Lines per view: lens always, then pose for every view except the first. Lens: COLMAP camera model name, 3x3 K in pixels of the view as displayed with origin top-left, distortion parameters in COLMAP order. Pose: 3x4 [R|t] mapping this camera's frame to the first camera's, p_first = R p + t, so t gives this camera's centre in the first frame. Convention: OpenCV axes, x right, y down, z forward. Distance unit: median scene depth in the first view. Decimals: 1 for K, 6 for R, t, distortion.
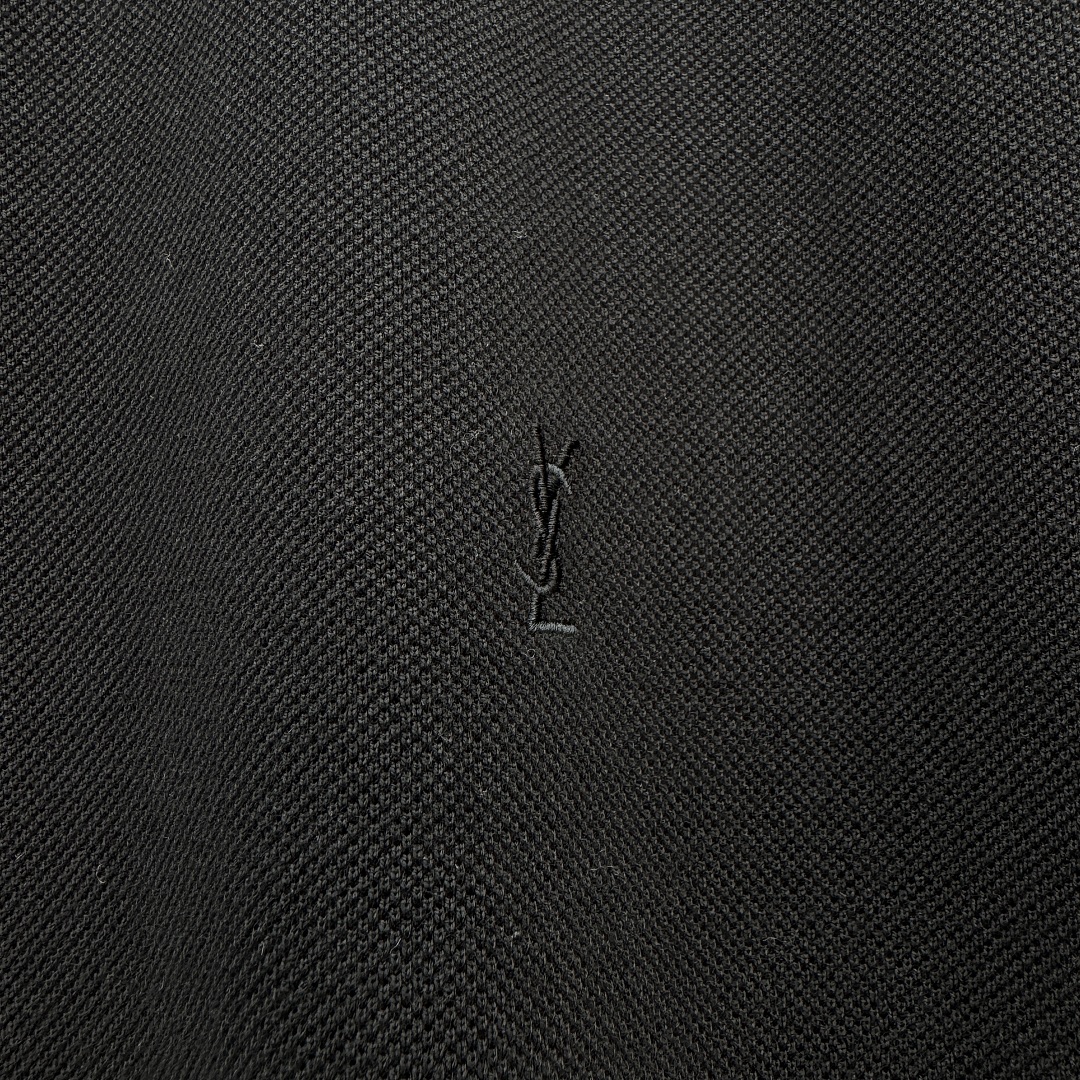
lens RADIAL K [[1048.9, 0, 540.0], [0, 1048.9, 393.7], [0, 0, 1]] dist [-0.014100, 0.004597]
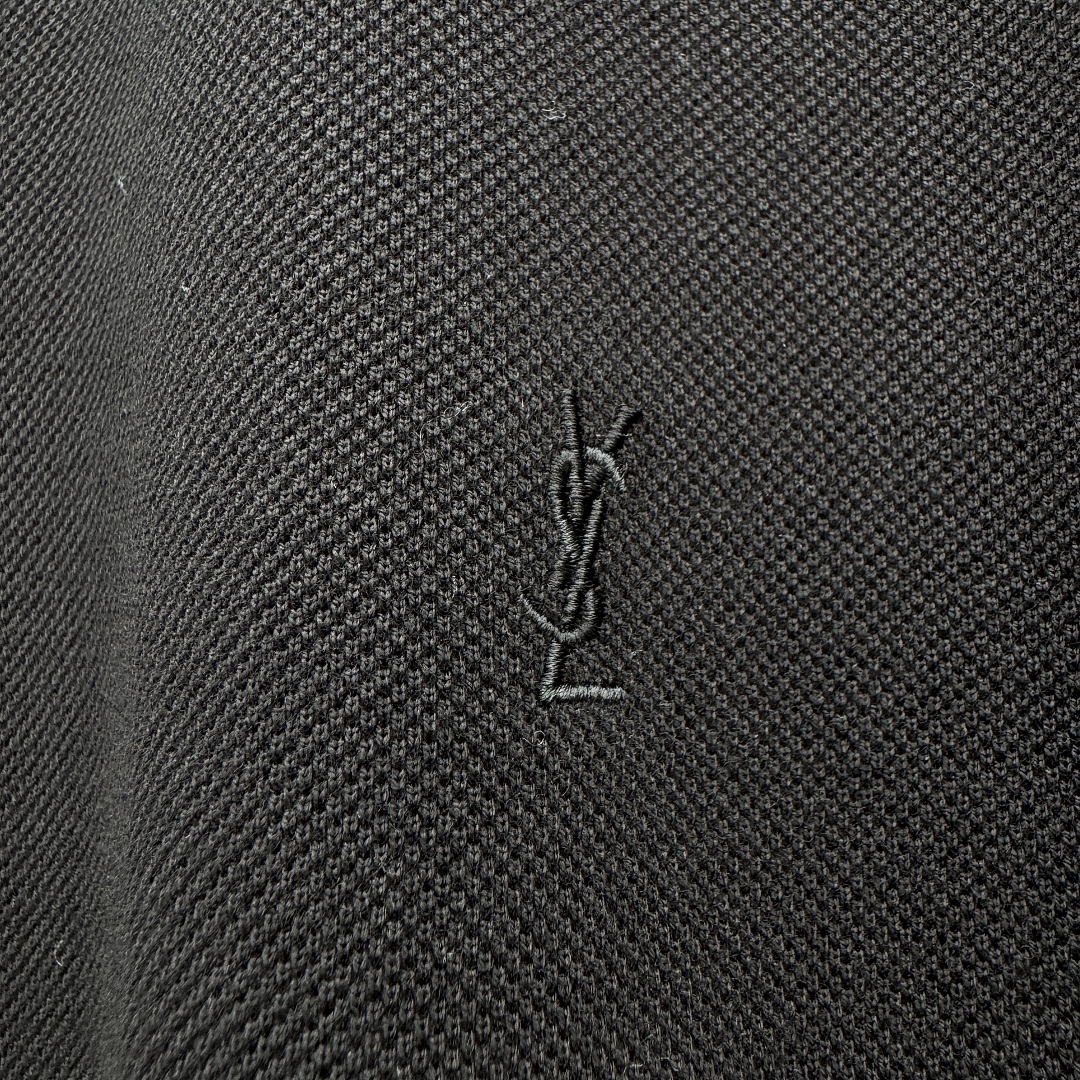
lens RADIAL K [[1048.9, 0, 540.0], [0, 1048.9, 393.7], [0, 0, 1]] dist [-0.014100, 0.004597]
pose [[0.973668, -0.014067, -0.227537, 0.129825], [0.026720, 0.998257, 0.052625, -0.004671], [0.226400, -0.057319, 0.972346, 0.322955]]
